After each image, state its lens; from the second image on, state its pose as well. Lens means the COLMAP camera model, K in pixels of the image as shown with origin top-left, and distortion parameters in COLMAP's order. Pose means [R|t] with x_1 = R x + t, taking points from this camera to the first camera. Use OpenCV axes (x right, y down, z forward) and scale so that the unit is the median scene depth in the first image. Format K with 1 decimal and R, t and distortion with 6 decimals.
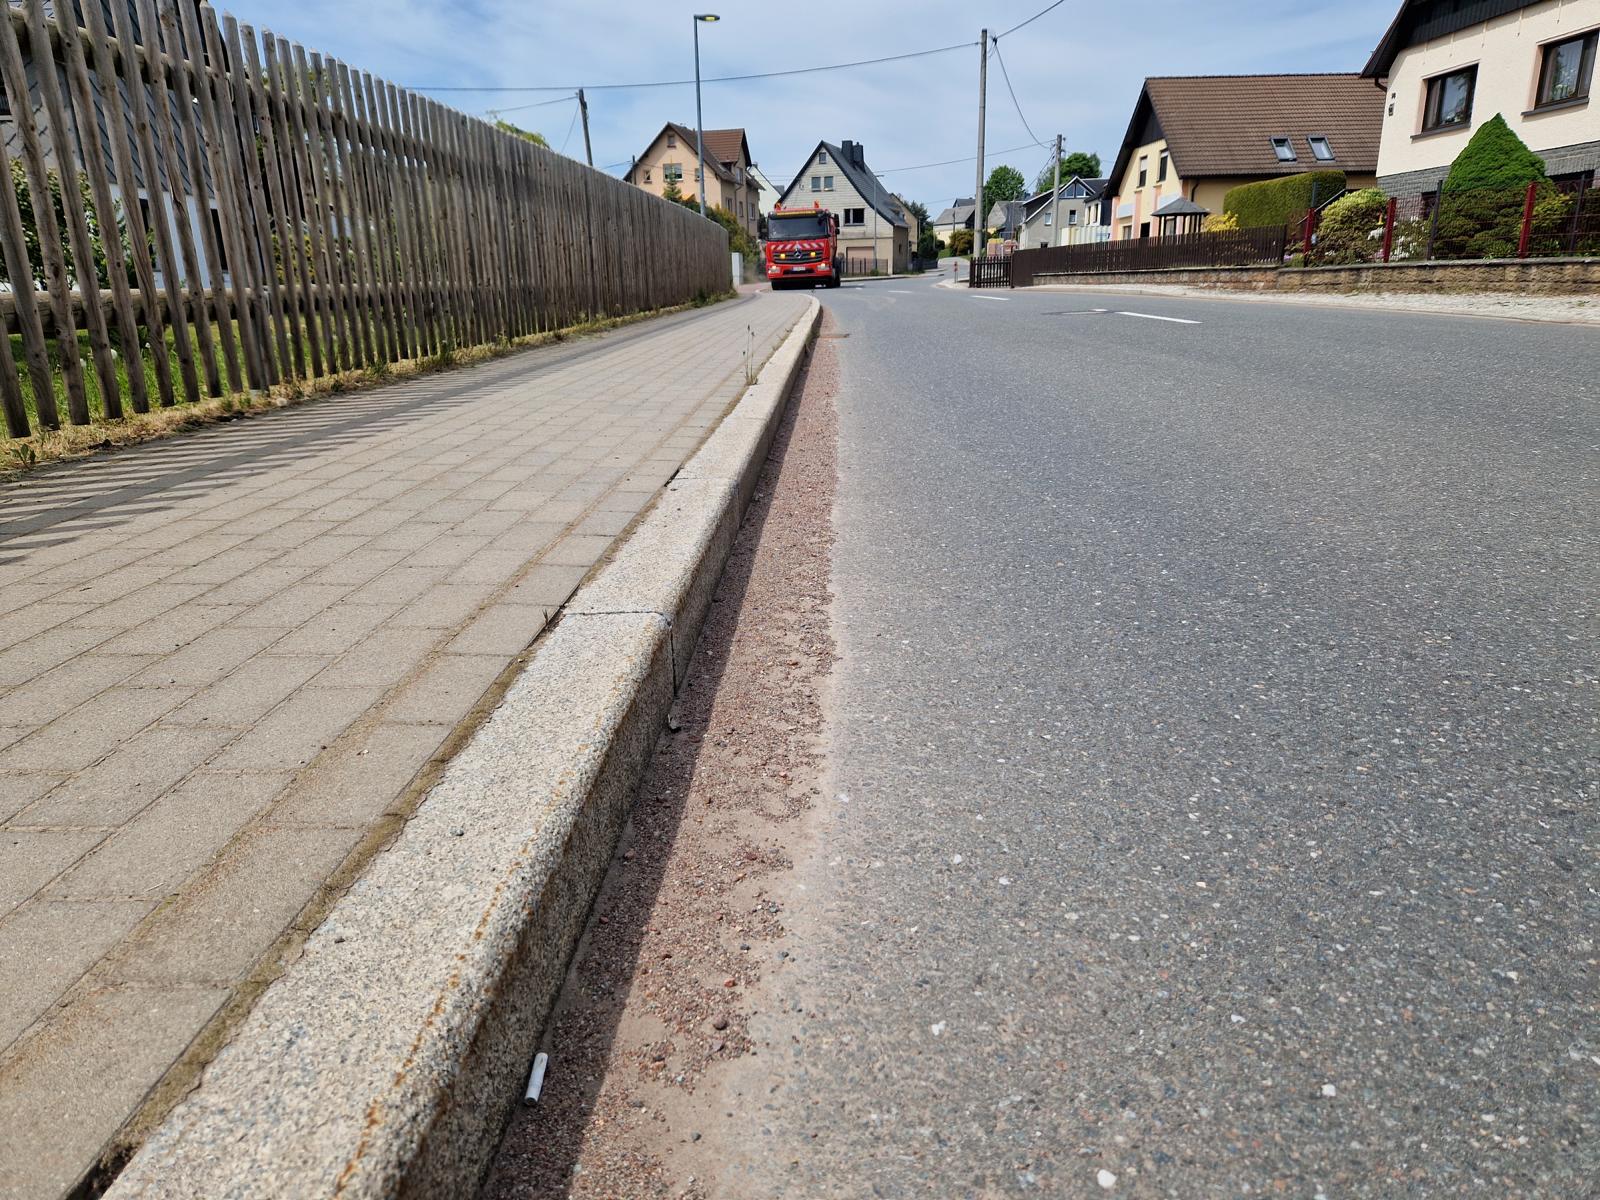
lens RADIAL K [[1055.6, 0, 800.0], [0, 1055.6, 600.0], [0, 0, 1]] dist [0.055397, -0.046287]
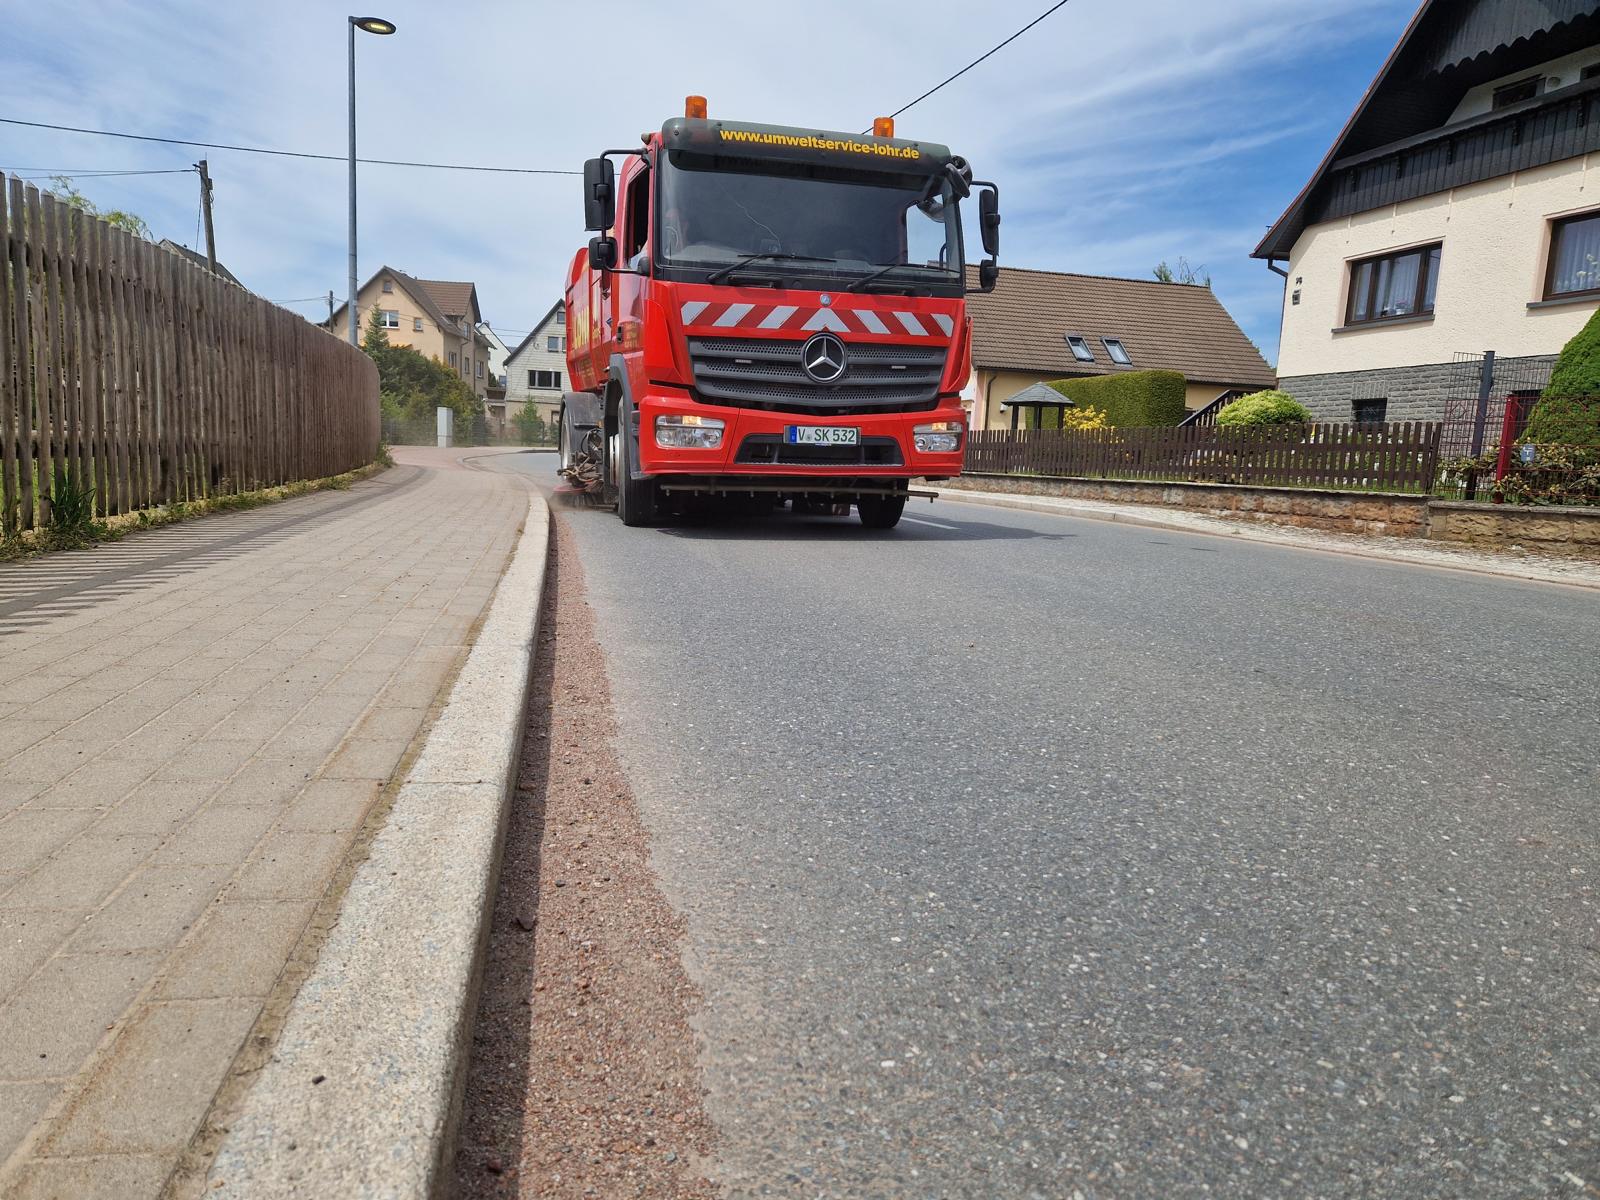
lens RADIAL K [[1055.6, 0, 800.0], [0, 1055.6, 600.0], [0, 0, 1]] dist [0.055397, -0.046287]
pose [[0.968375, 0.032747, 0.247340, 0.005268], [0.005942, 0.988041, -0.154077, -0.087263], [-0.249428, 0.150674, 0.956600, 0.276999]]
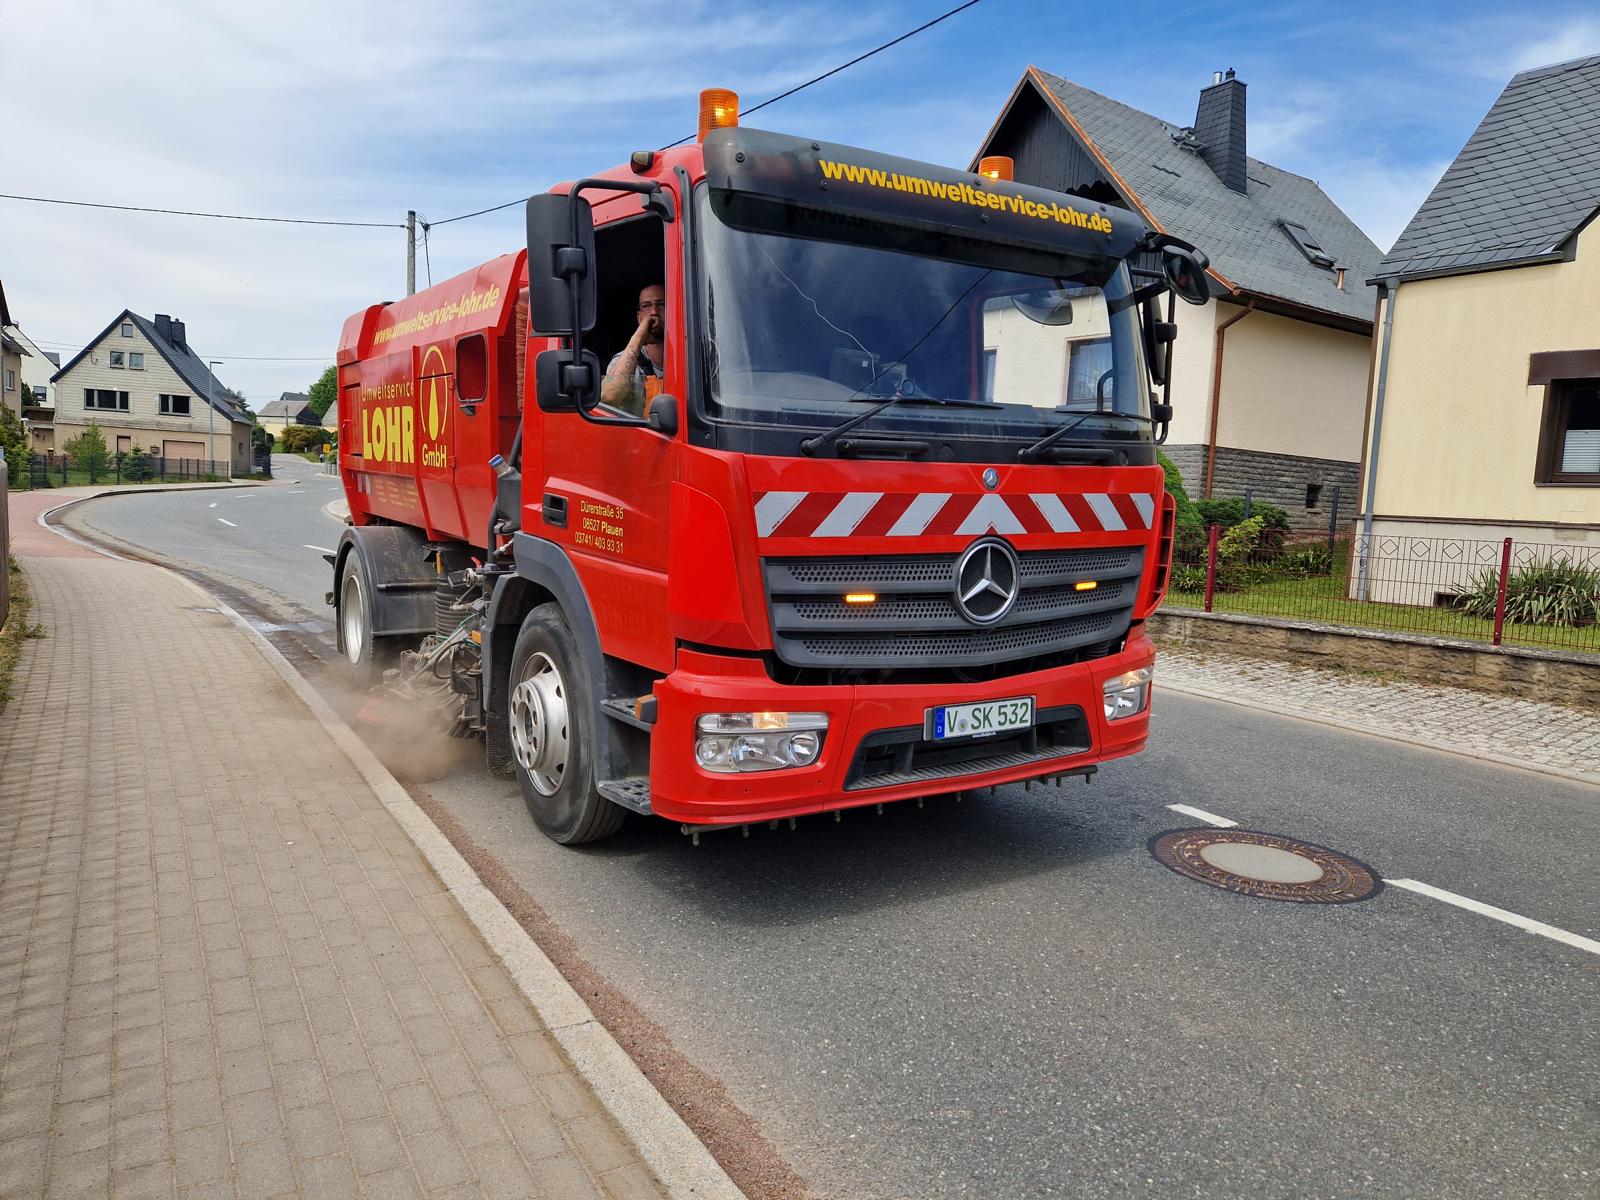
lens RADIAL K [[1055.6, 0, 800.0], [0, 1055.6, 600.0], [0, 0, 1]] dist [0.055397, -0.046287]
pose [[0.827172, 0.003673, 0.561937, -0.025628], [0.099362, 0.983267, -0.152688, -0.102631], [-0.553095, 0.182134, 0.812965, 0.246563]]
